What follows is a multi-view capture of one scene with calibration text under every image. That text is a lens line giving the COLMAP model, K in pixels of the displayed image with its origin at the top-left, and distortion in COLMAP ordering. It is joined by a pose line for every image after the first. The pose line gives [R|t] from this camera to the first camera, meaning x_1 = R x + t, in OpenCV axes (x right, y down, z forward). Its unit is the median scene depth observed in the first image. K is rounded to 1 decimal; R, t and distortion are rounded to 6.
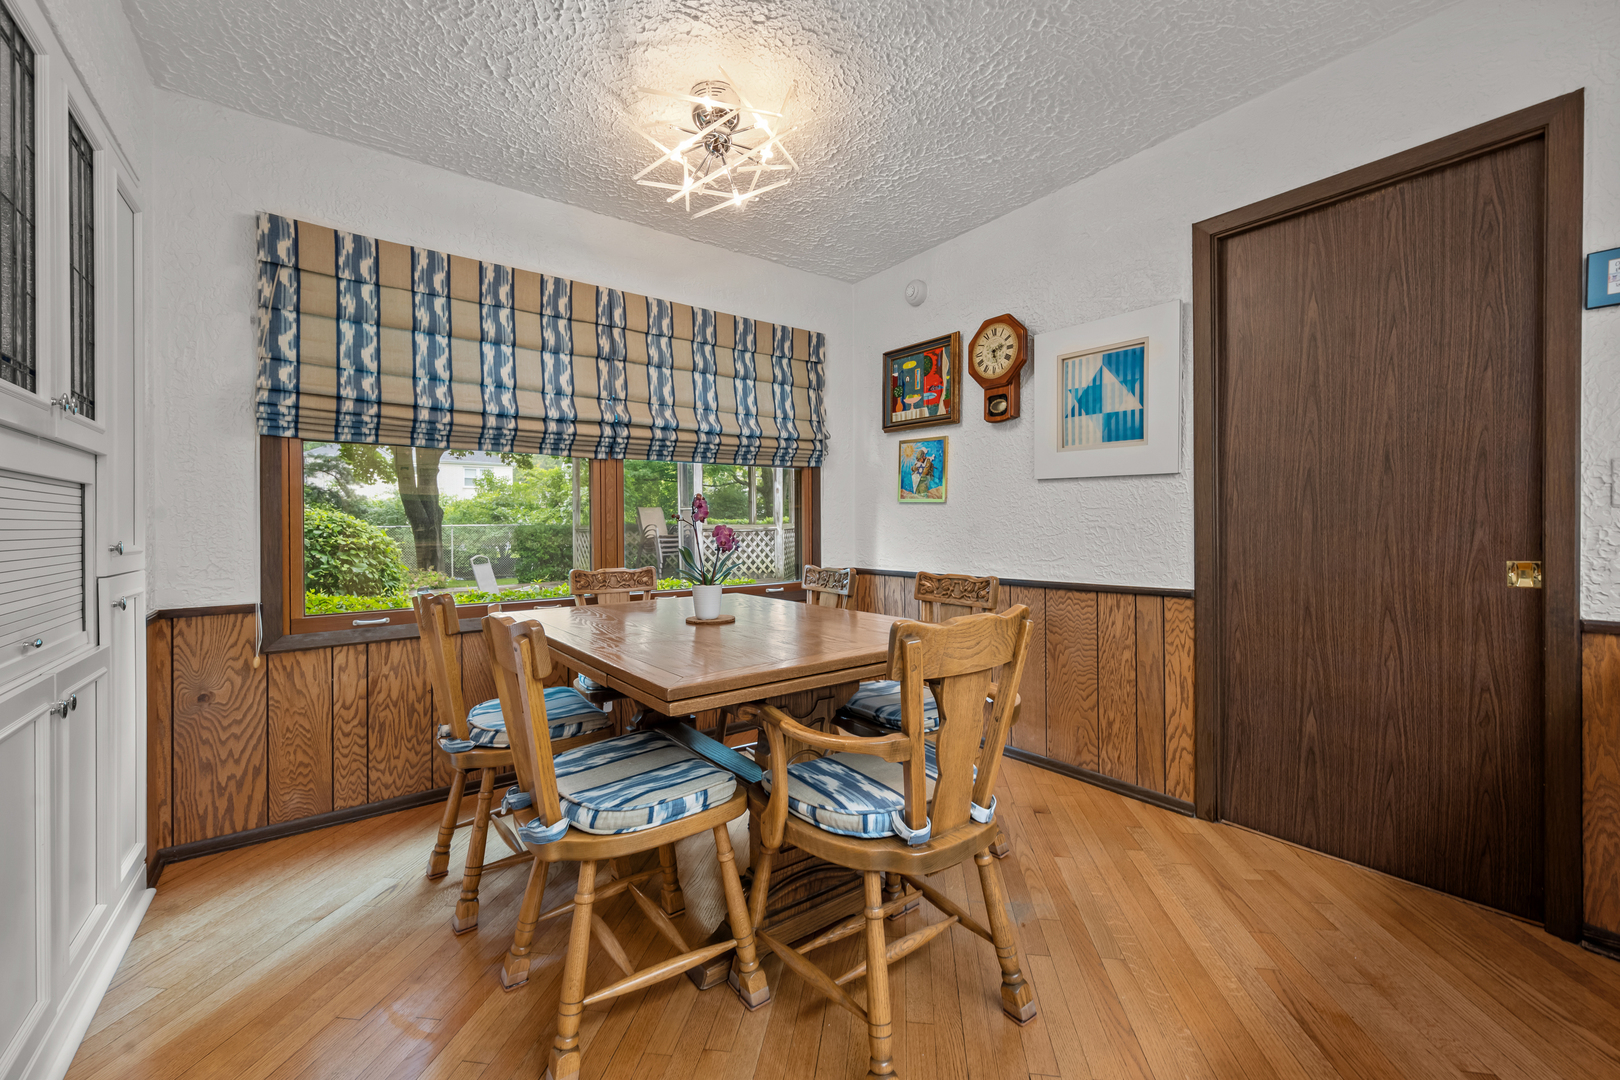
lens RADIAL K [[642.6, 0, 805.5], [0, 642.6, 530.4], [0, 0, 1]] dist [-0.000114, -0.000271]
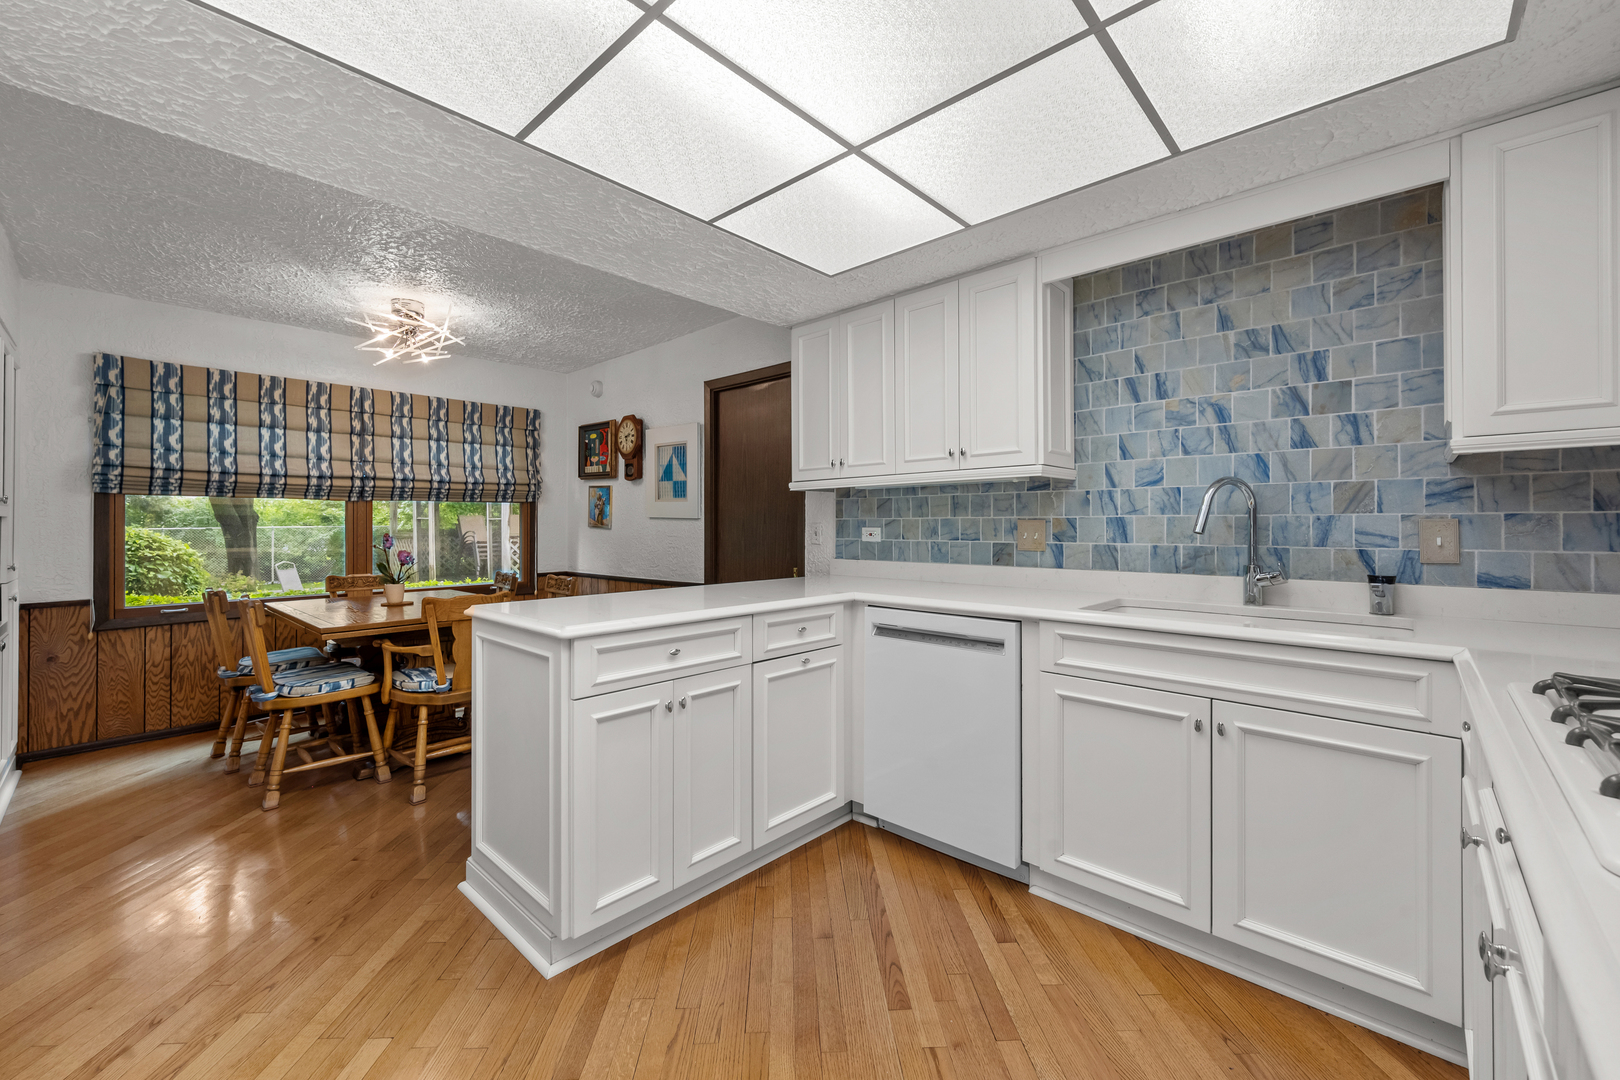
lens RADIAL K [[650.1, 0, 813.0], [0, 650.1, 523.7], [0, 0, 1]] dist [-0.001218, 0.000224]
pose [[0.983599, 0.005042, 0.180299, 0.557209], [-0.003541, 0.999956, -0.008647, -0.059579], [-0.180334, 0.007866, 0.983574, -0.822363]]
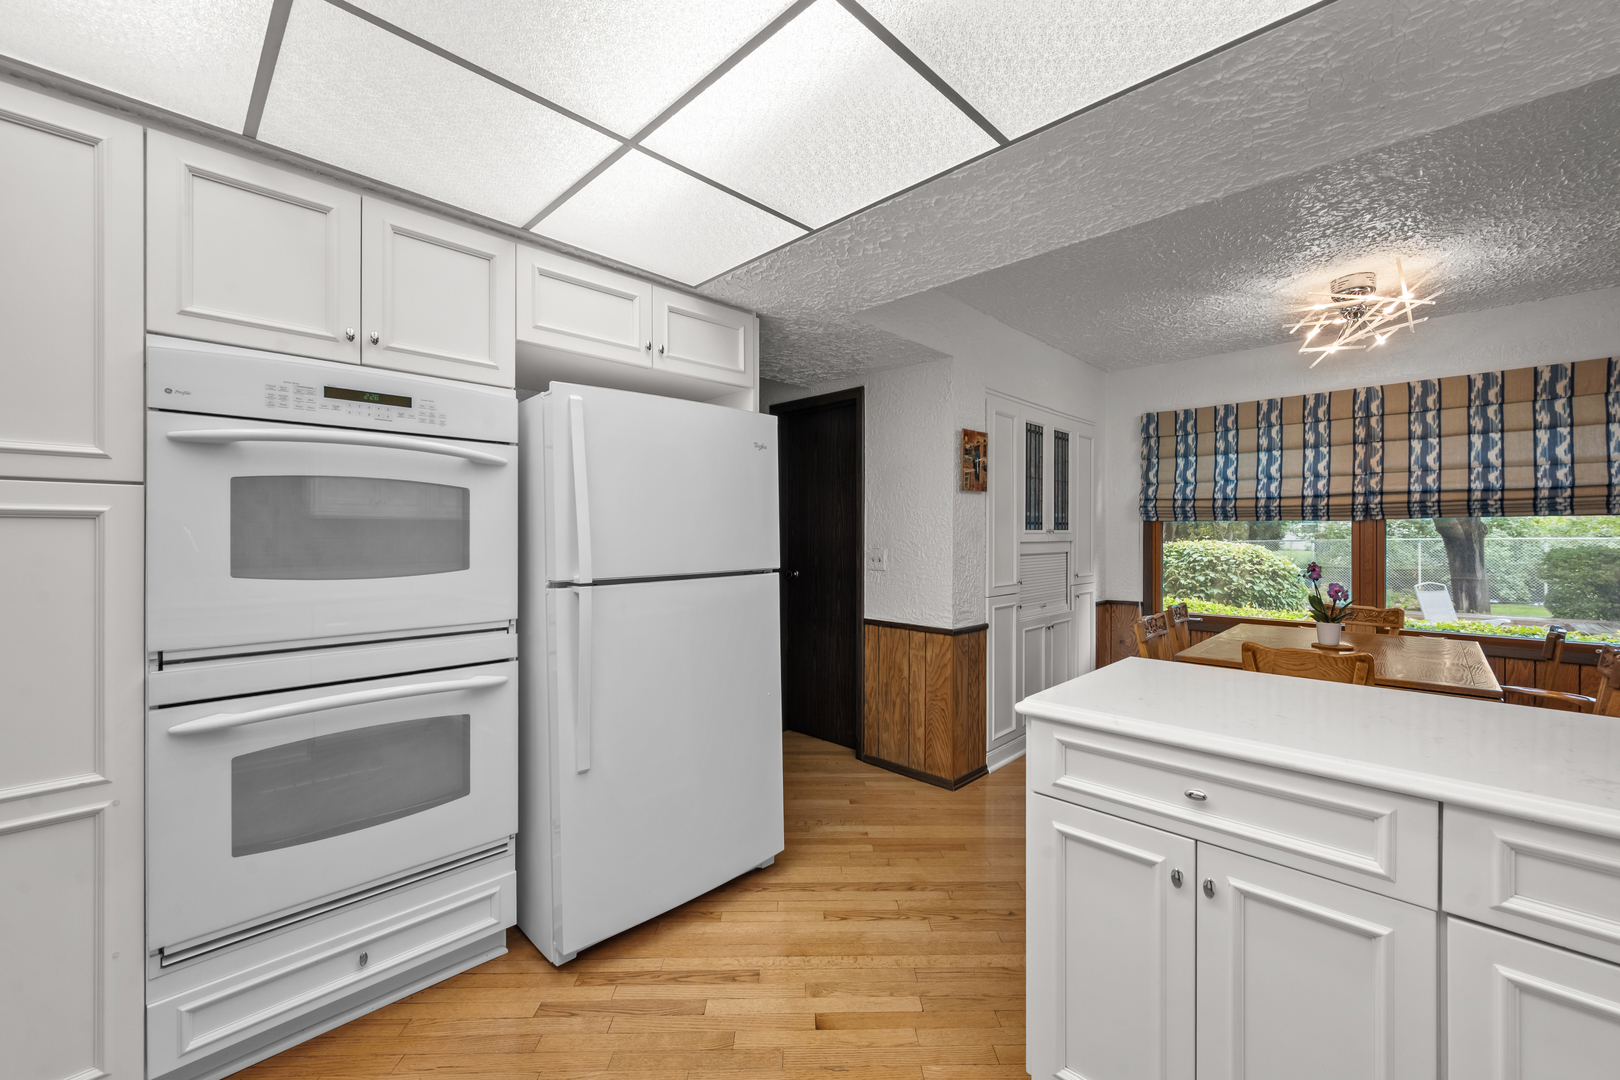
lens RADIAL K [[642.6, 0, 805.5], [0, 642.6, 530.4], [0, 0, 1]] dist [-0.000114, -0.000271]
pose [[0.144579, 0.001075, -0.989493, 0.968404], [-0.006353, 0.999980, 0.000158, -0.102331], [0.989473, 0.006264, 0.144583, -0.351242]]
